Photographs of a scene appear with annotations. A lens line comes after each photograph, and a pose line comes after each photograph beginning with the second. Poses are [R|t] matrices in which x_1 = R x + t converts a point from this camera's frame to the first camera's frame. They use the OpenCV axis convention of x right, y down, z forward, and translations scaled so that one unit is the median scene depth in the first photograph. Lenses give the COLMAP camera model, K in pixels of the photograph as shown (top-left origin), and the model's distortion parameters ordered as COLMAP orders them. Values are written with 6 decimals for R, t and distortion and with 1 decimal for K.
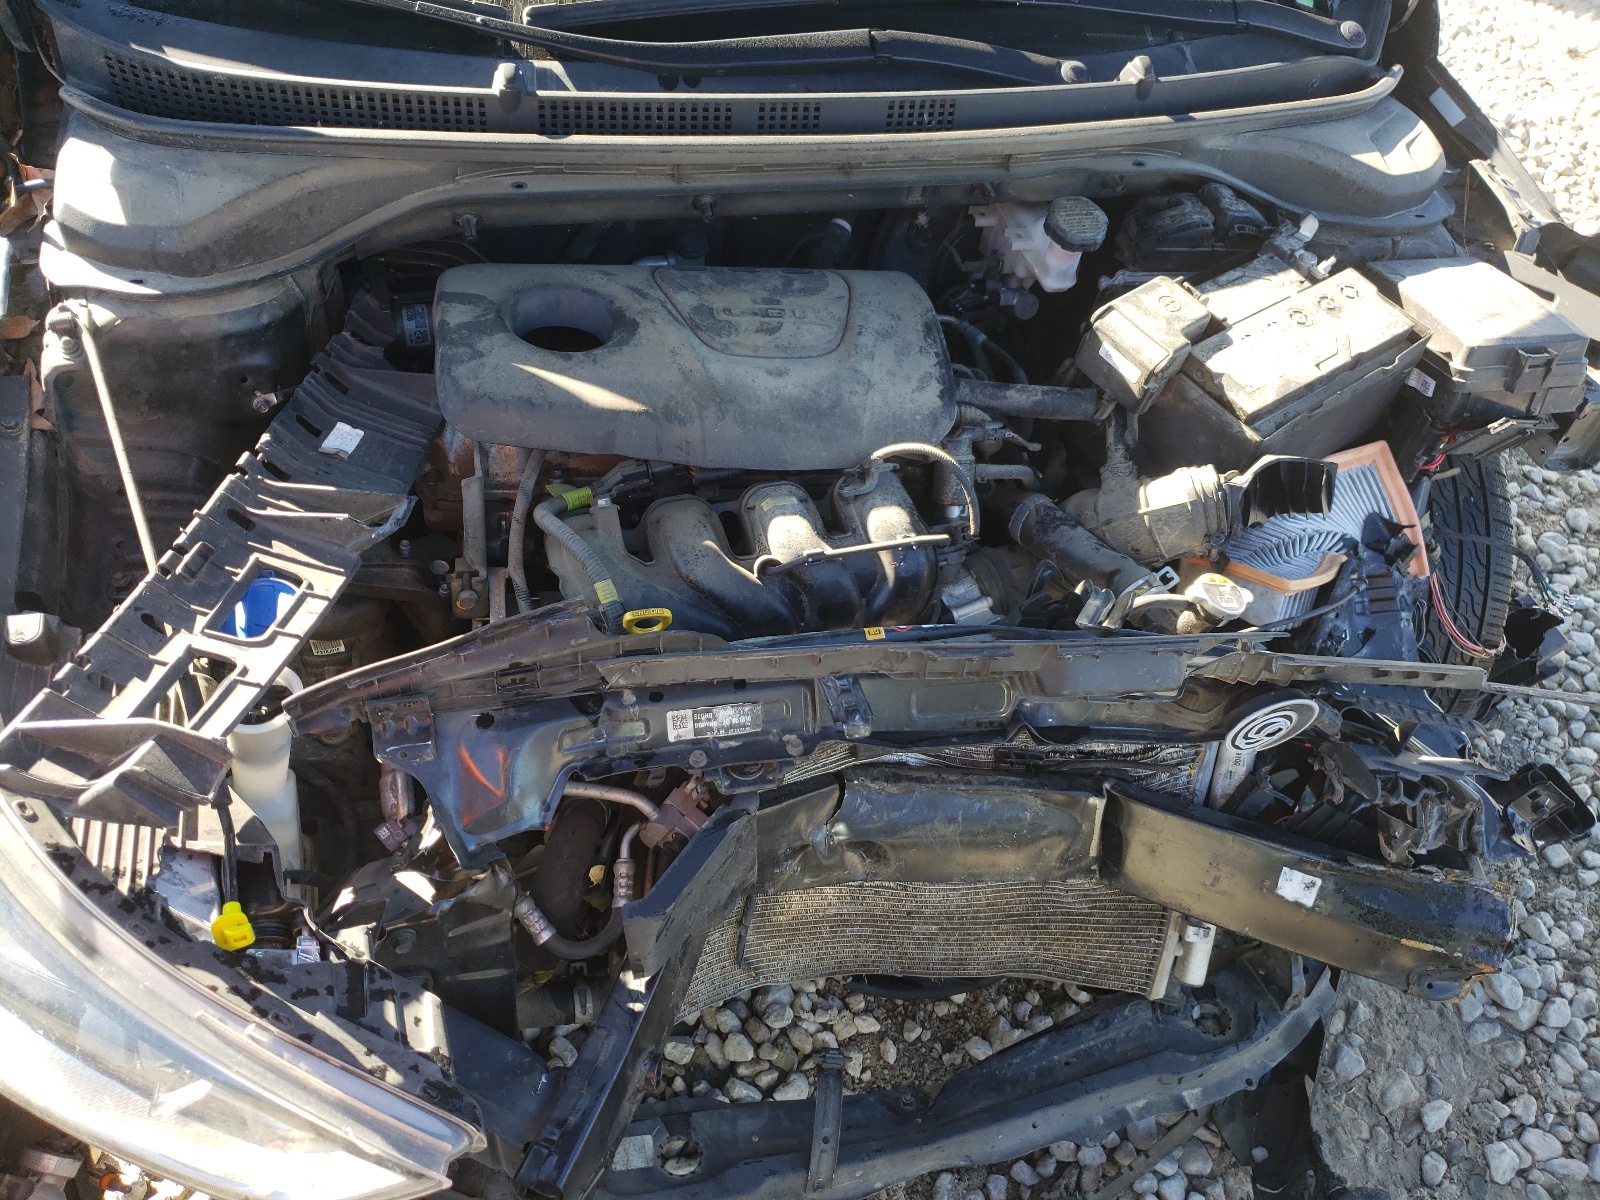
lens RADIAL K [[1355.7, 0, 762.5], [0, 1355.7, 600.4], [0, 0, 1]] dist [-0.101038, 0.123285]
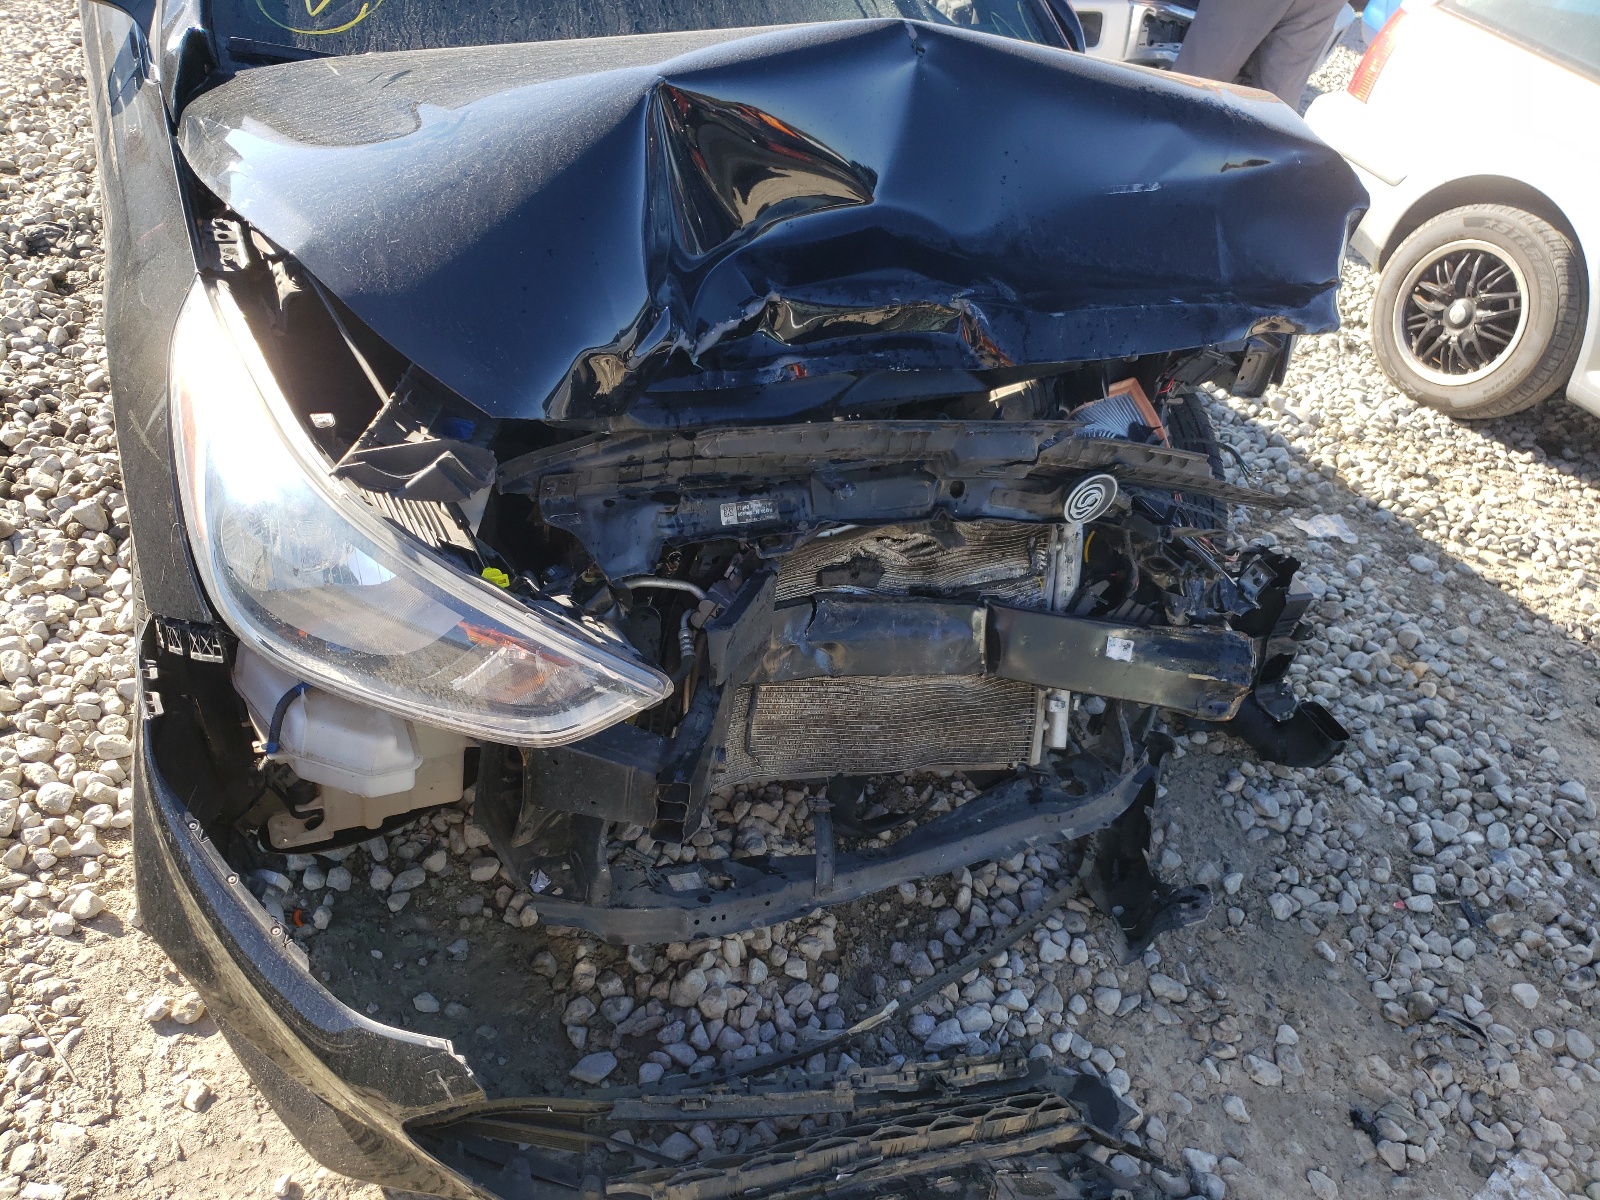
lens RADIAL K [[1285.4, 0, 800.0], [0, 1285.4, 600.0], [0, 0, 1]] dist [-0.001737, 0.007943]
pose [[0.980939, -0.053715, 0.186745, -0.194952], [0.085233, 0.982590, -0.165083, 0.327758], [-0.174627, 0.177853, 0.968439, -0.310461]]
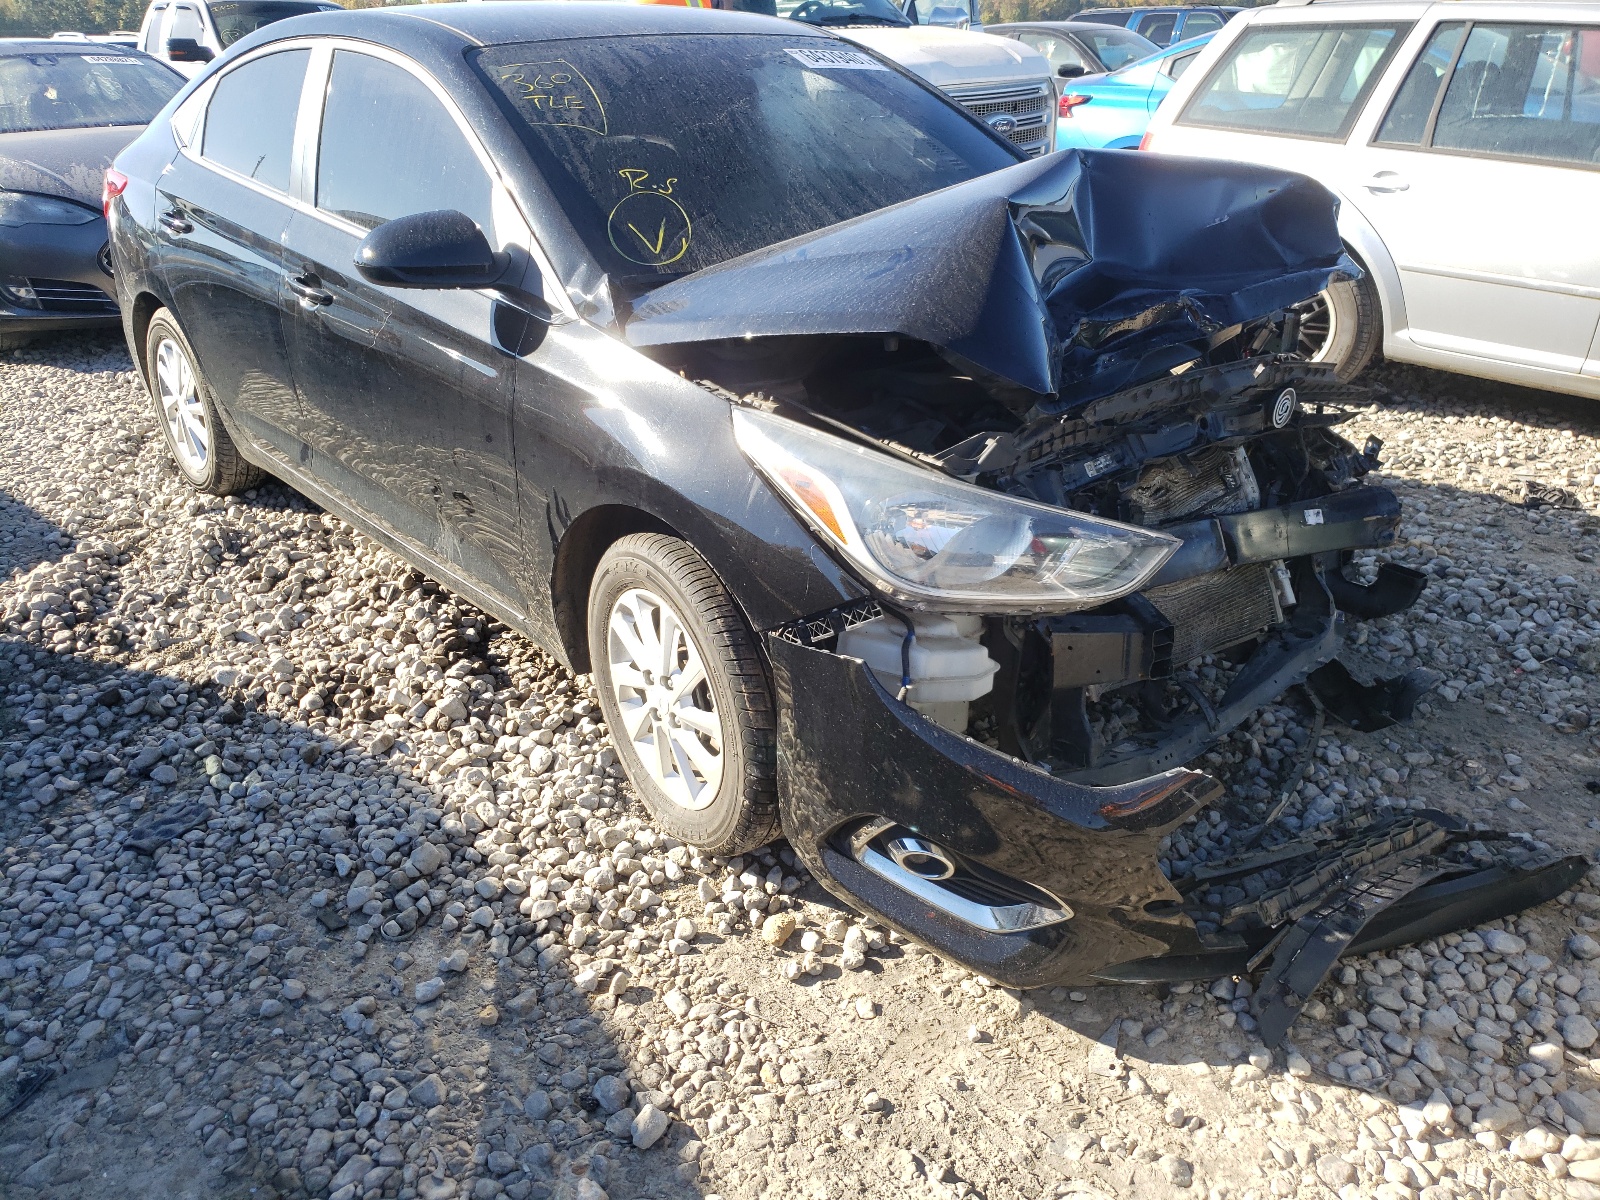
lens RADIAL K [[1233.9, 0, 800.0], [0, 1233.9, 600.0], [0, 0, 1]] dist [0.009725, 0.006850]
pose [[0.883166, -0.302517, 0.358471, -0.924358], [0.412397, 0.864907, -0.286121, 0.487371], [-0.223488, 0.400524, 0.888613, -0.442515]]
